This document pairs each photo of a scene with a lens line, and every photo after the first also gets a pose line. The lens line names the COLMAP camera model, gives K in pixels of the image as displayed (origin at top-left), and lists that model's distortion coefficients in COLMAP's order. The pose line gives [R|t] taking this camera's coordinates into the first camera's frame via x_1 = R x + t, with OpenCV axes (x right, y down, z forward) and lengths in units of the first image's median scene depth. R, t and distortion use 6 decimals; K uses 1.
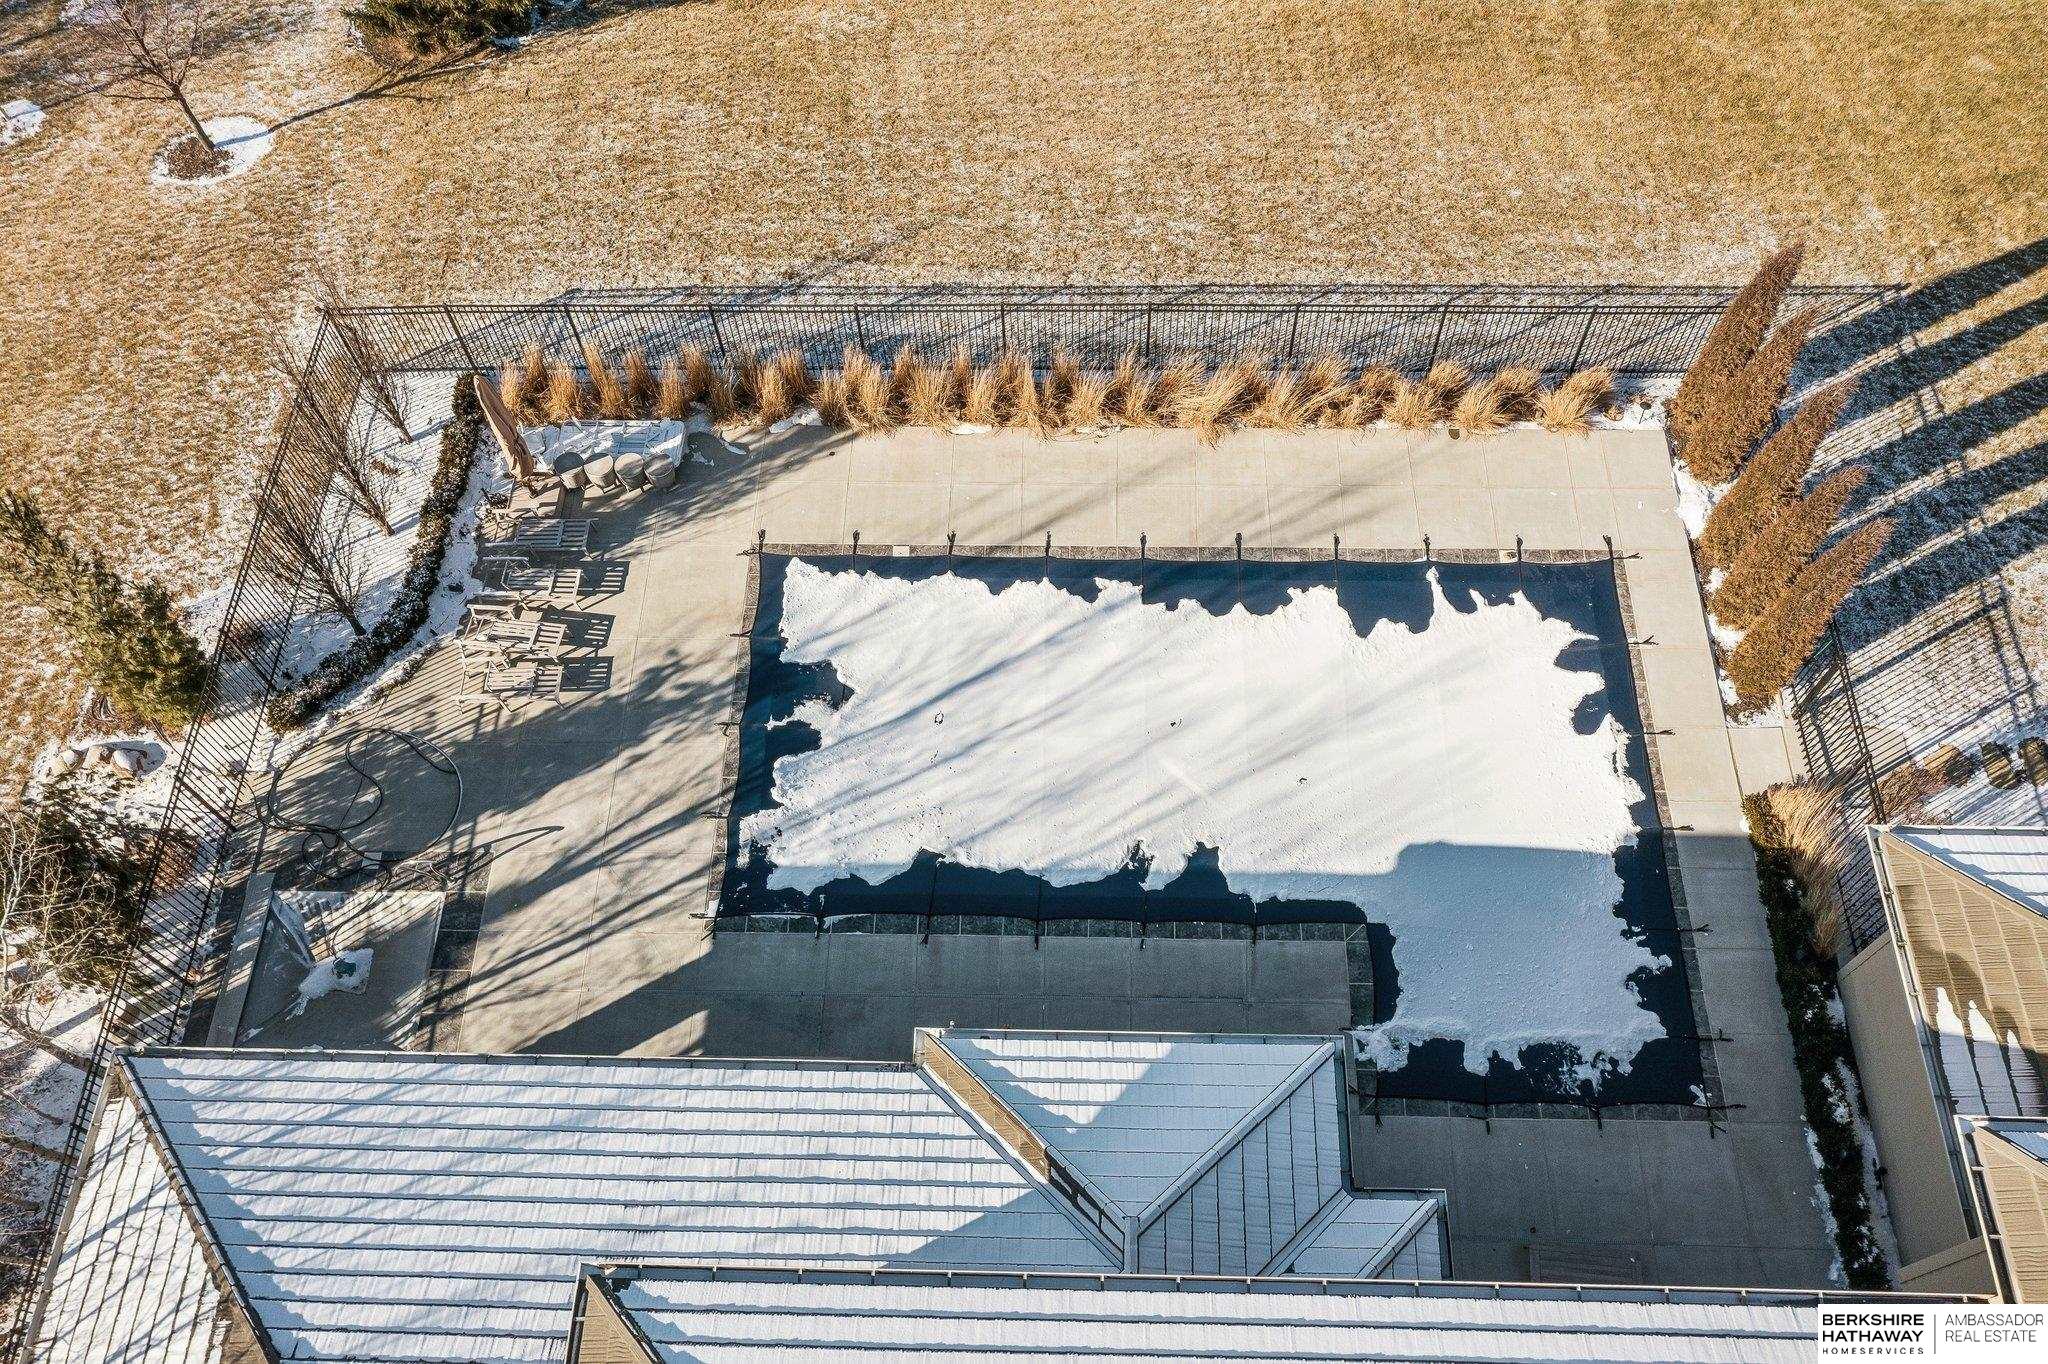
lens RADIAL K [[1641.4, 0, 1029.1], [0, 1641.4, 685.9], [0, 0, 1]] dist [0.002575, 0.010148]
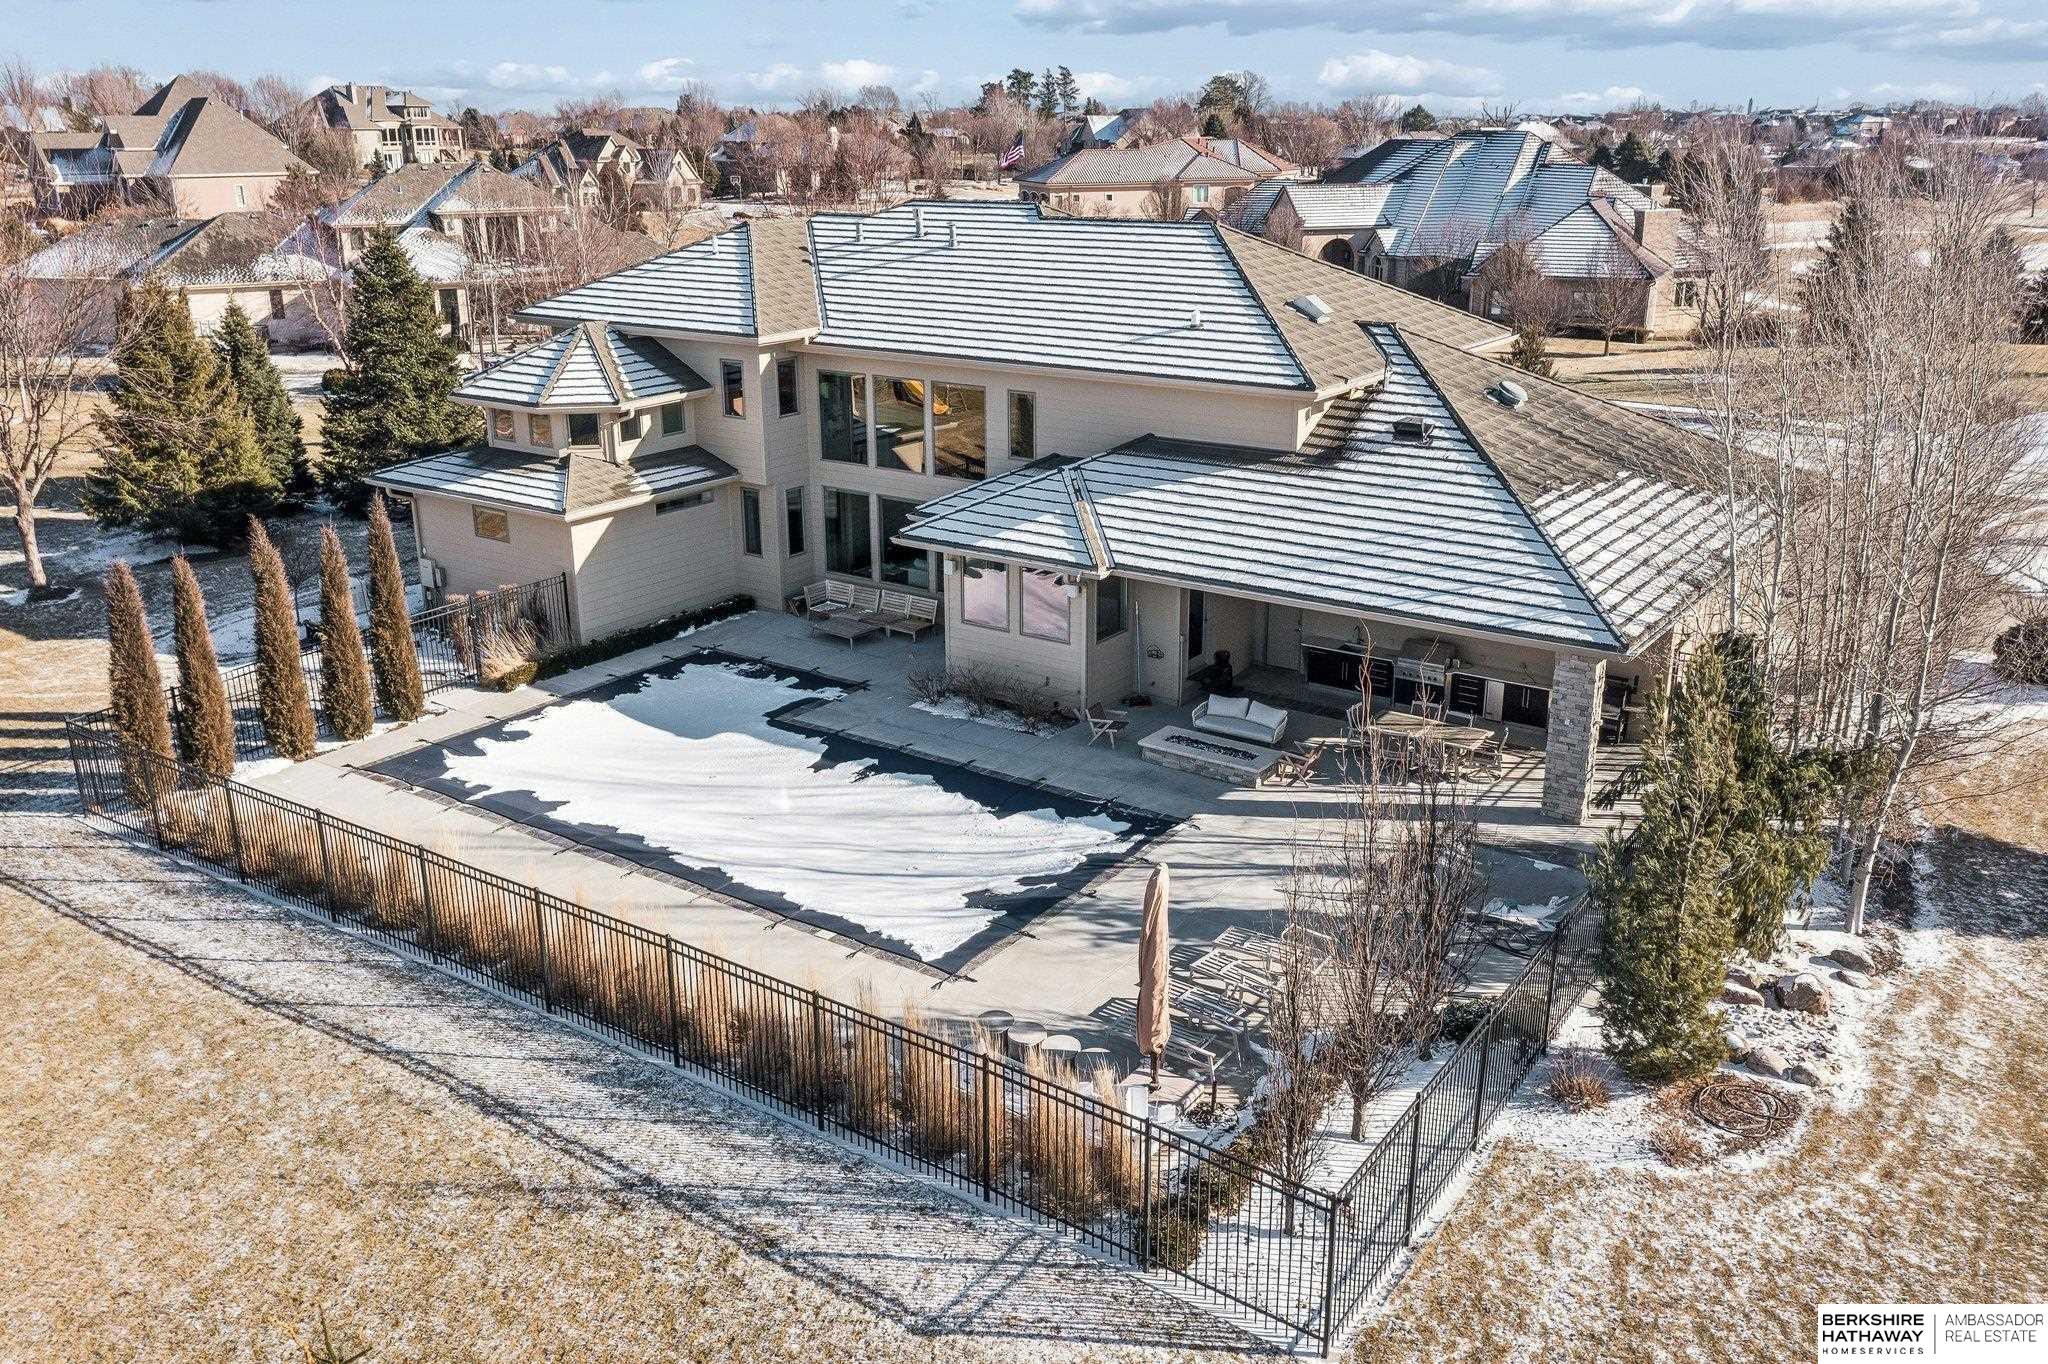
lens RADIAL K [[1669.0, 0, 1024.0], [0, 1669.0, 682.0], [0, 0, 1]] dist [-0.003395, 0.003571]
pose [[-0.829126, -0.150700, 0.538367, -0.674131], [0.500203, 0.230127, 0.834768, -0.866452], [-0.249693, 0.961421, -0.115424, 0.999598]]
